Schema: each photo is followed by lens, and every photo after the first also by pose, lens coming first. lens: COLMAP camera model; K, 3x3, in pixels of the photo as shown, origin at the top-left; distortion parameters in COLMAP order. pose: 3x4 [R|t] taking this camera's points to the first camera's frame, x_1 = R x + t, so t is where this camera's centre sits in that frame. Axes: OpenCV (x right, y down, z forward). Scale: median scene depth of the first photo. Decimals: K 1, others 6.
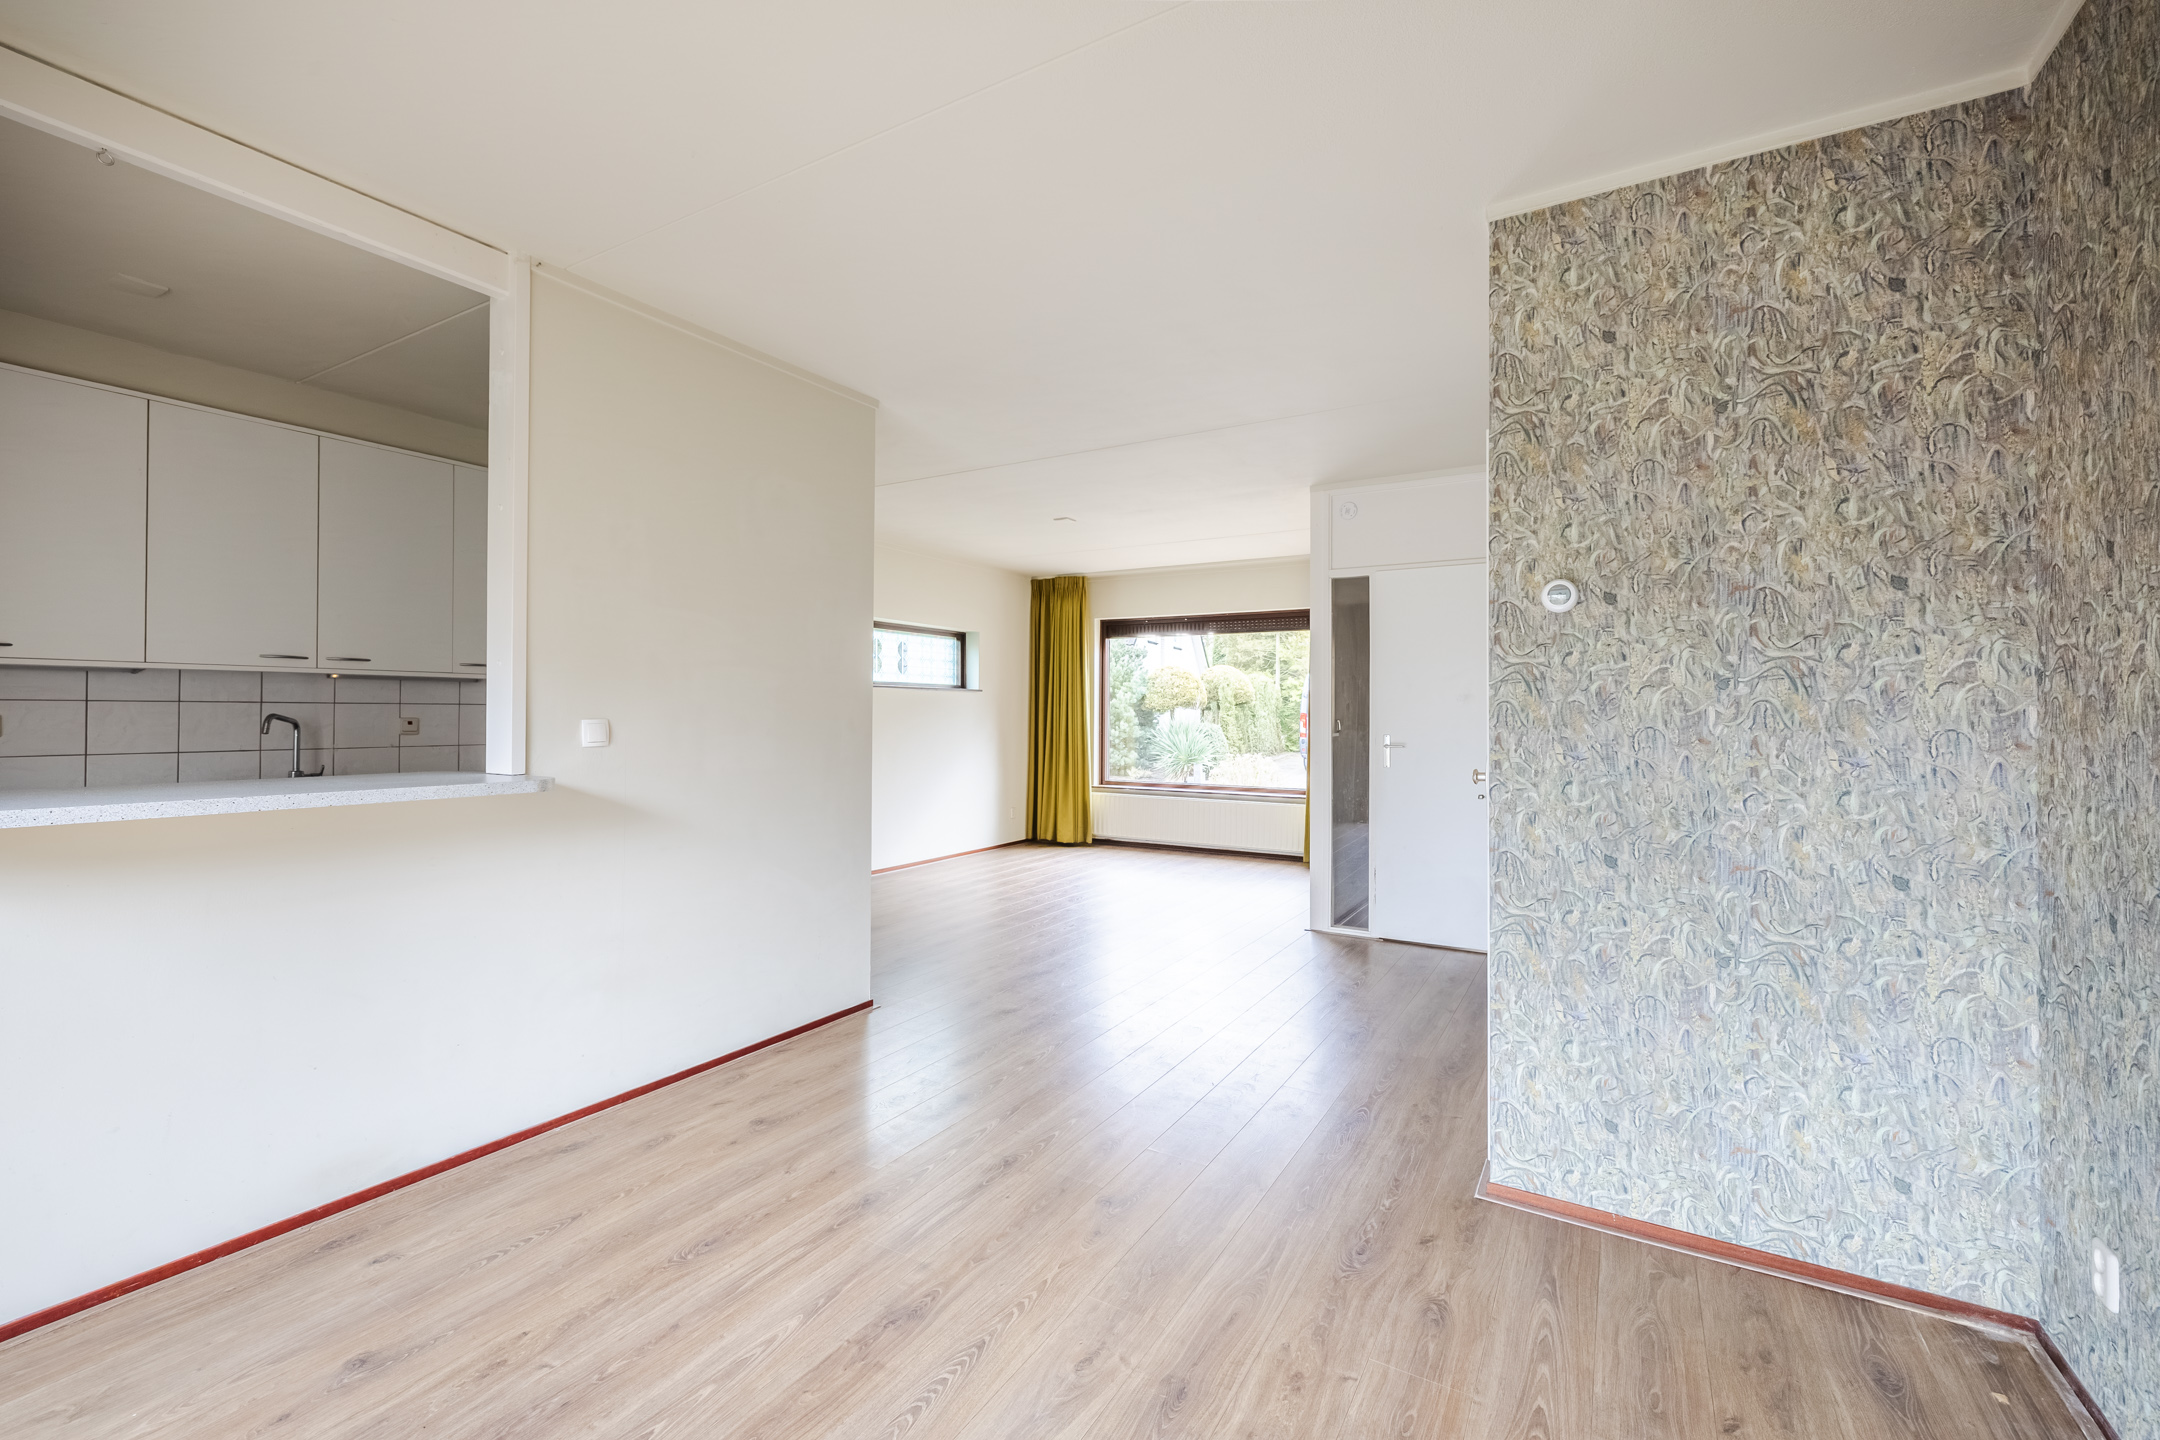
lens RADIAL K [[921.3, 0, 1082.2], [0, 921.3, 718.4], [0, 0, 1]] dist [0.000946, 0.000106]
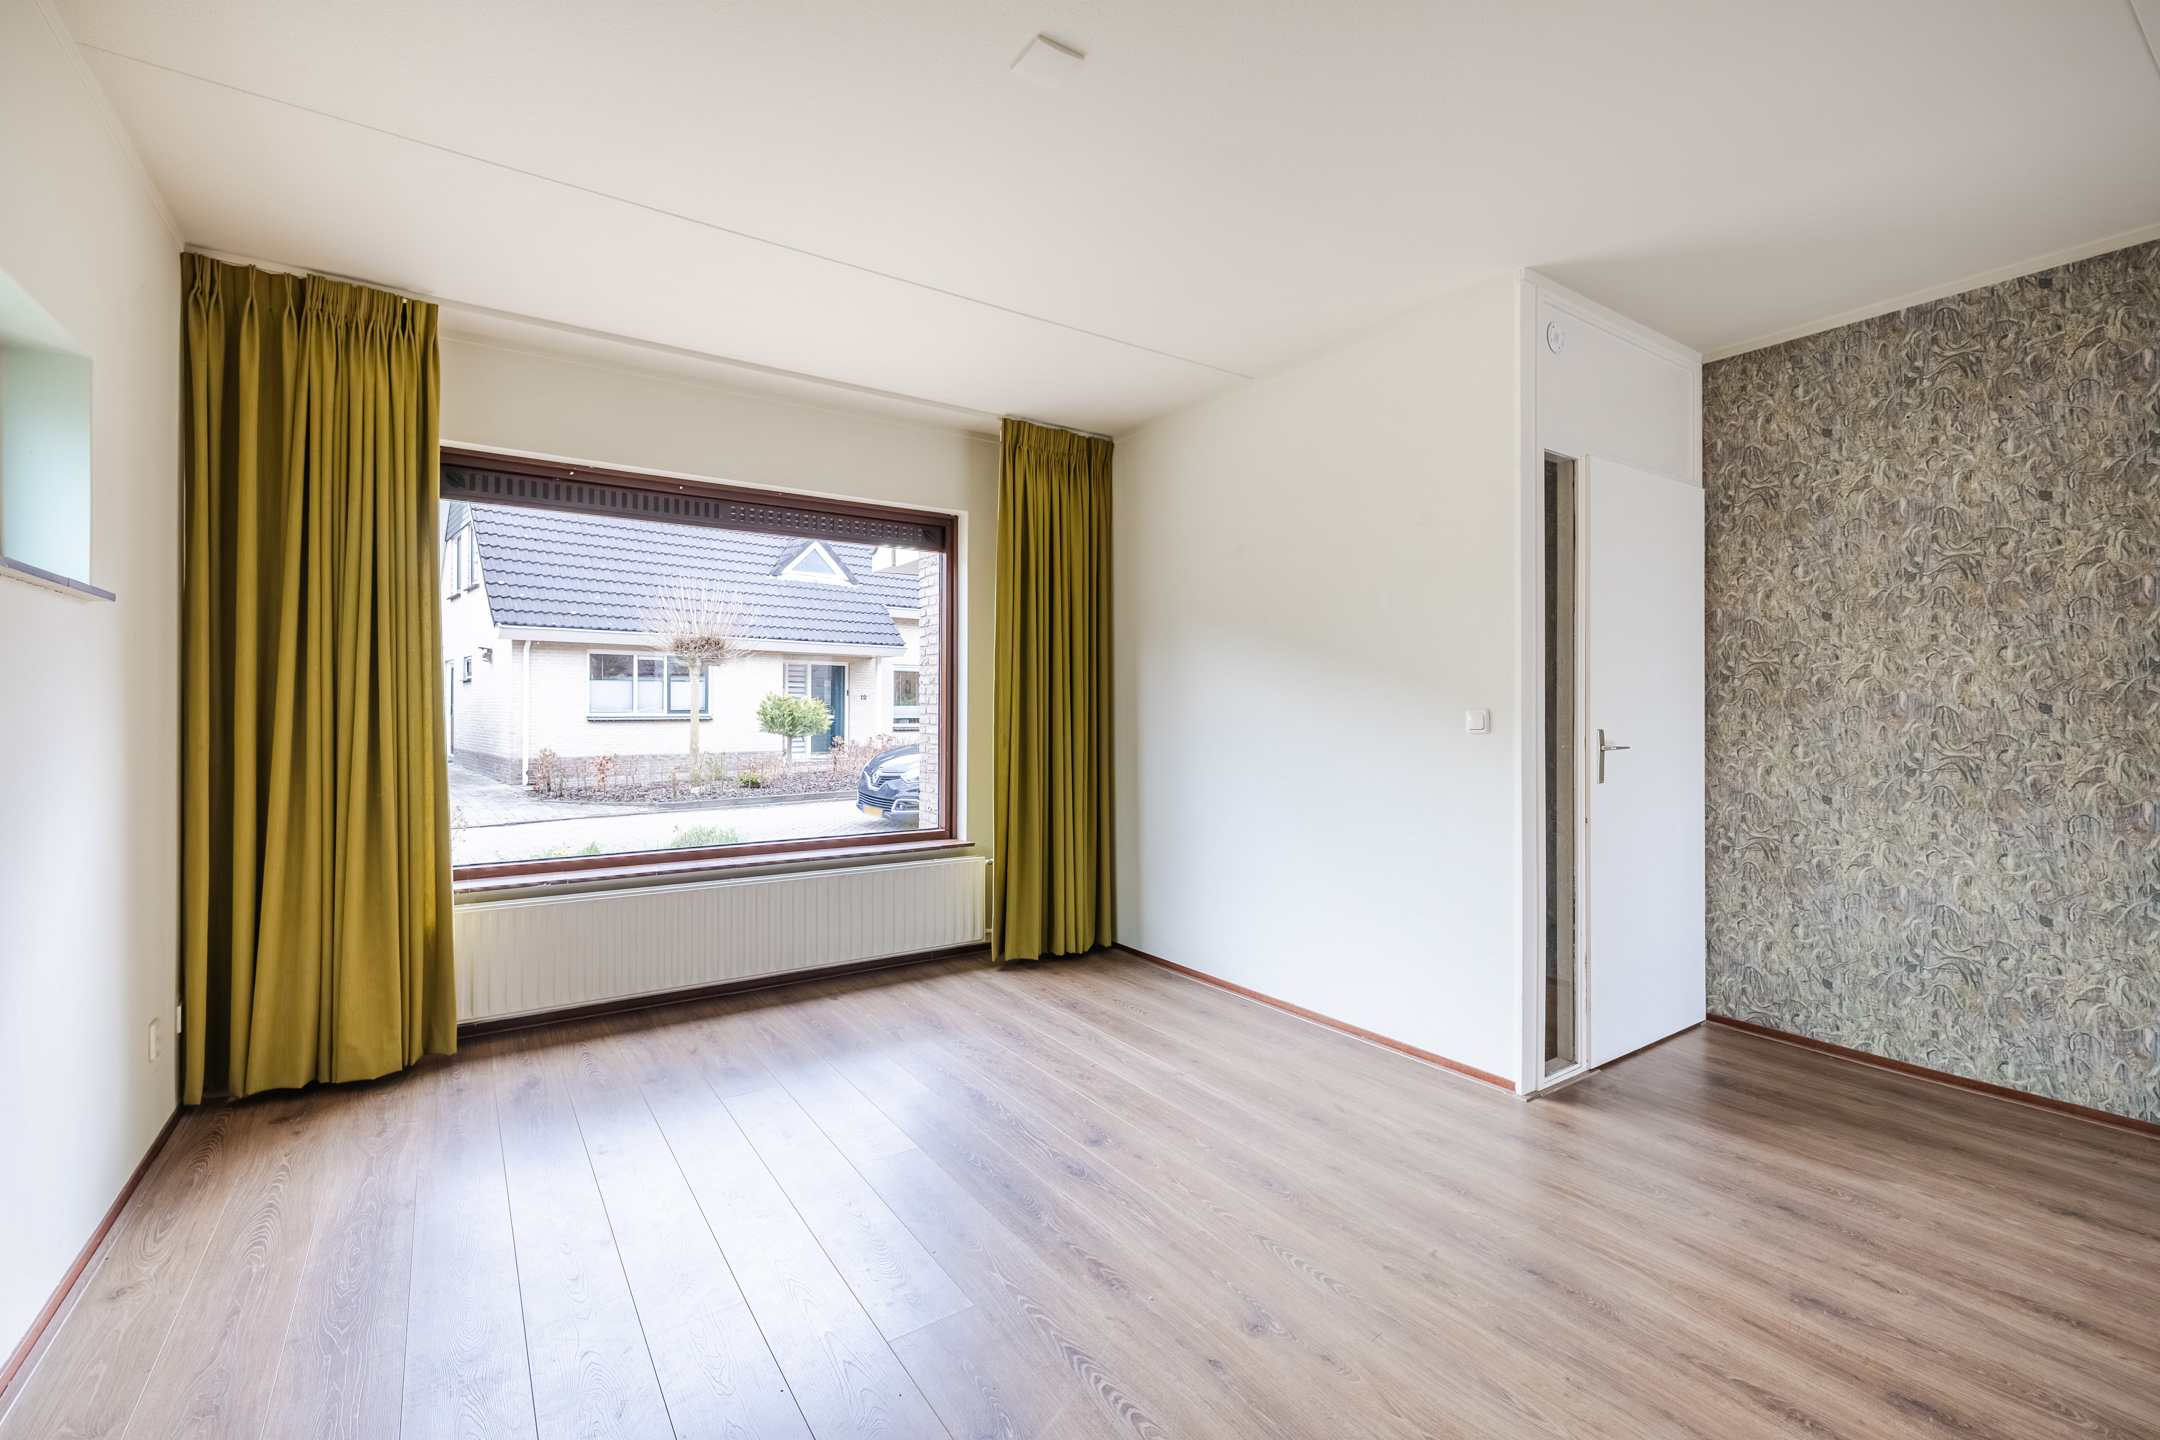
lens RADIAL K [[924.9, 0, 1079.6], [0, 924.9, 704.3], [0, 0, 1]] dist [0.001461, 0.000243]
pose [[0.422551, 0.000523, 0.906339, -0.208506], [0.002773, 0.999994, -0.001870, 0.000706], [-0.906335, 0.003303, 0.422548, 0.606952]]
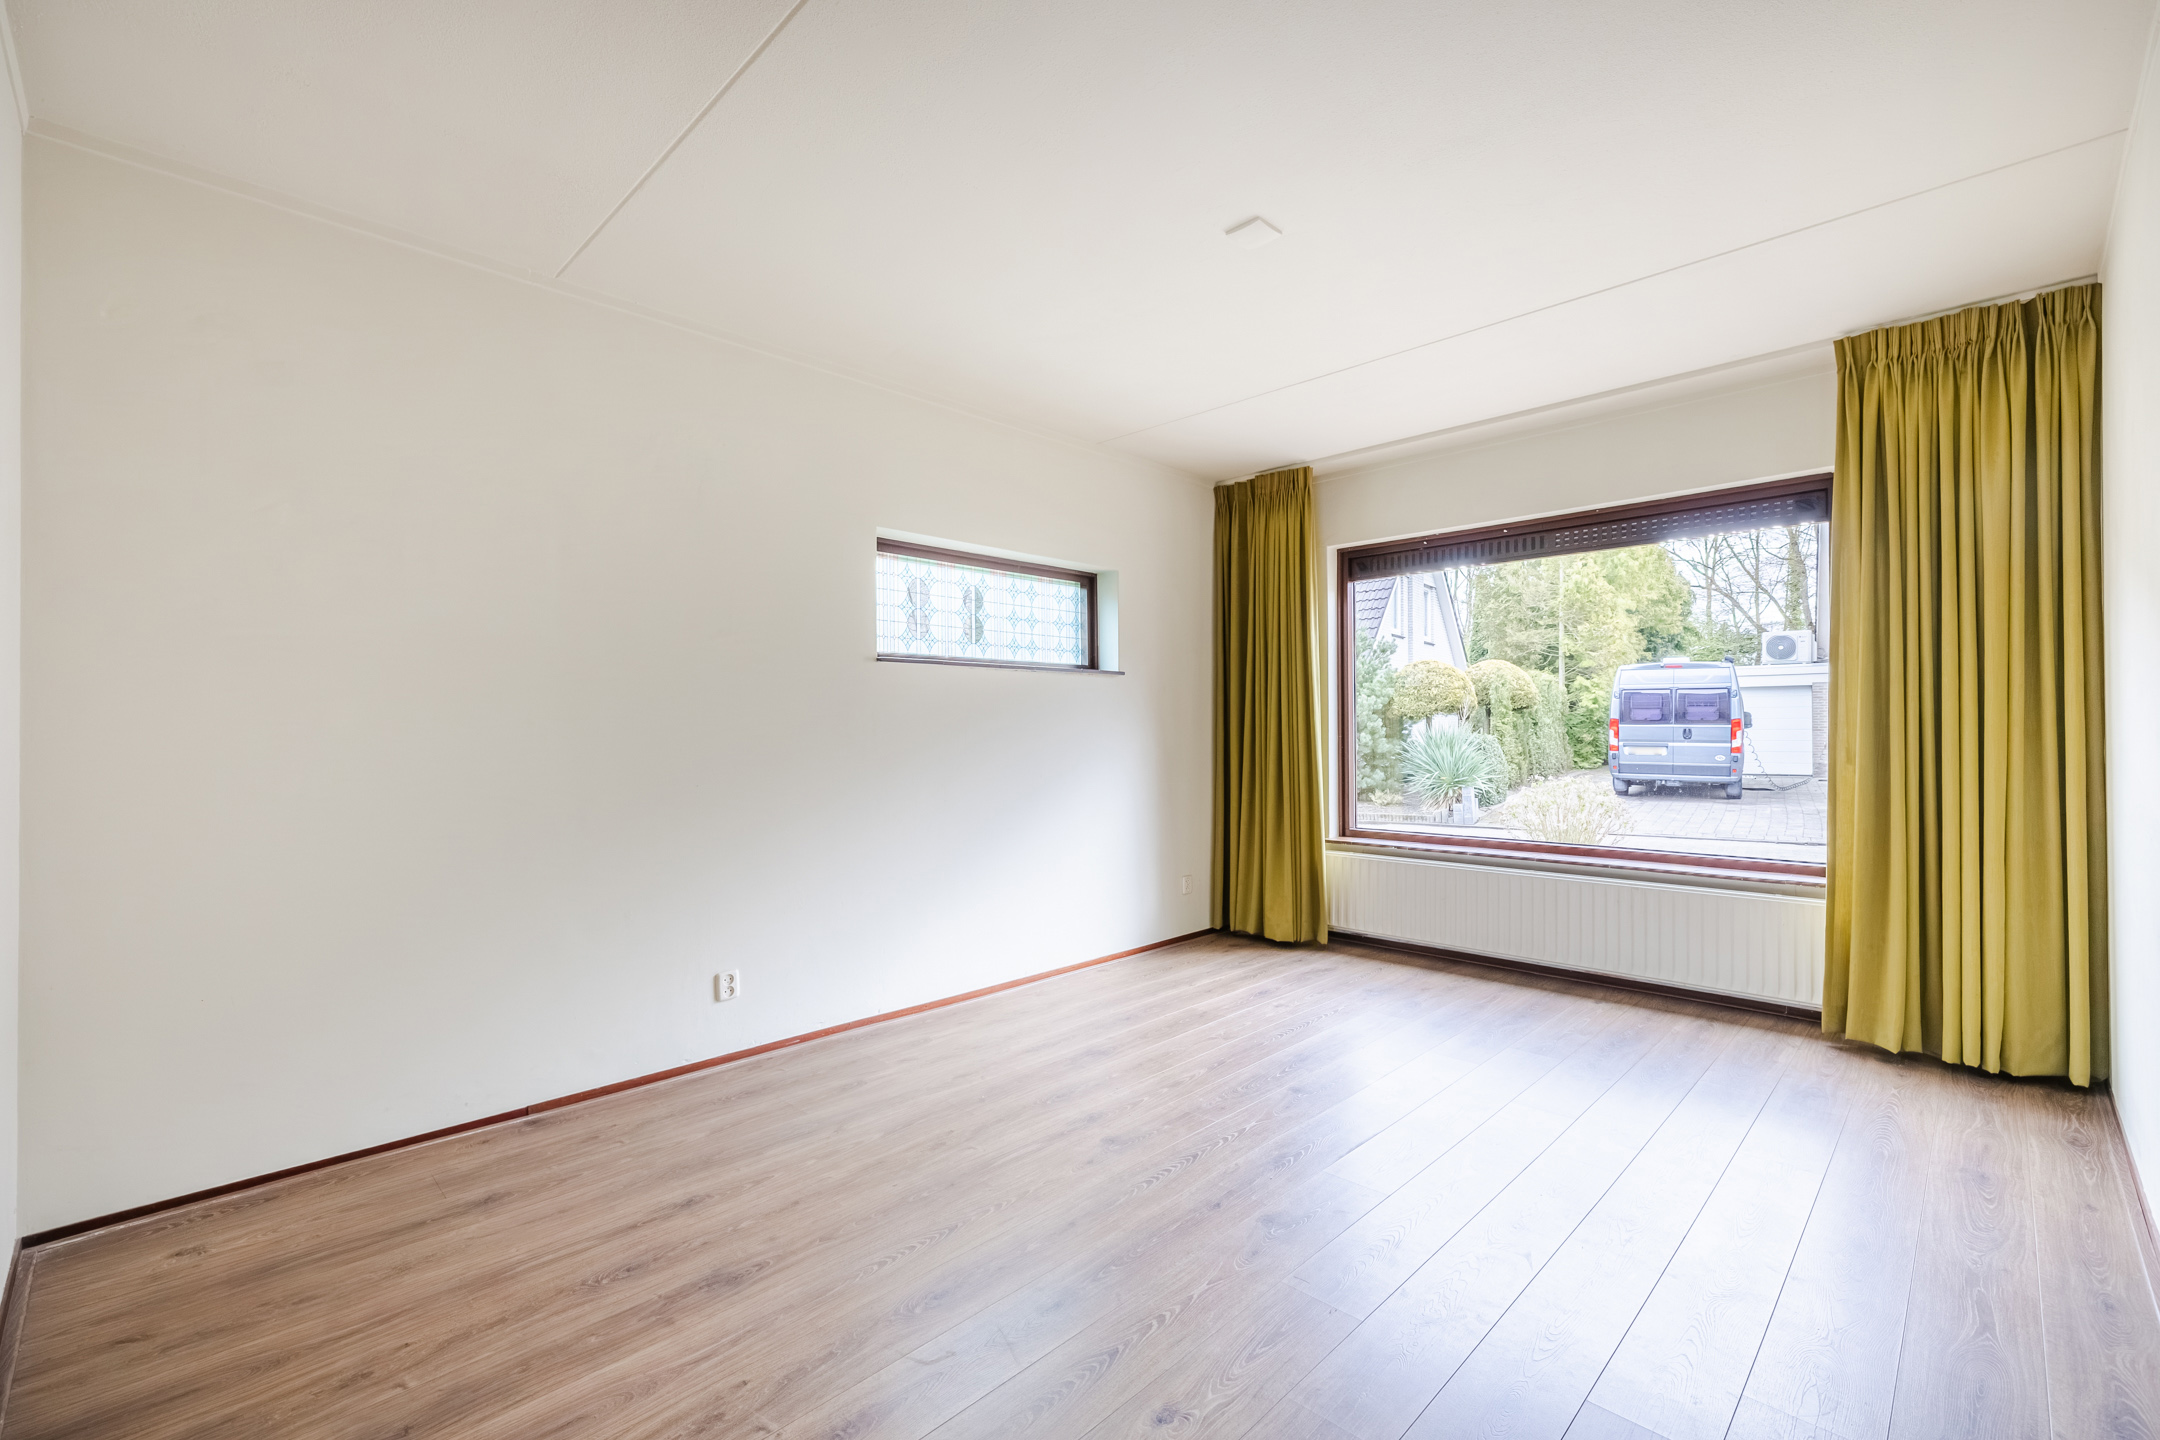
lens RADIAL K [[926.5, 0, 1077.5], [0, 926.5, 725.5], [0, 0, 1]] dist [0.001278, 0.000362]
pose [[0.969456, -0.012772, -0.244934, 0.002684], [0.010549, 0.999890, -0.010384, 0.007442], [0.245040, 0.007483, 0.969484, 0.407656]]
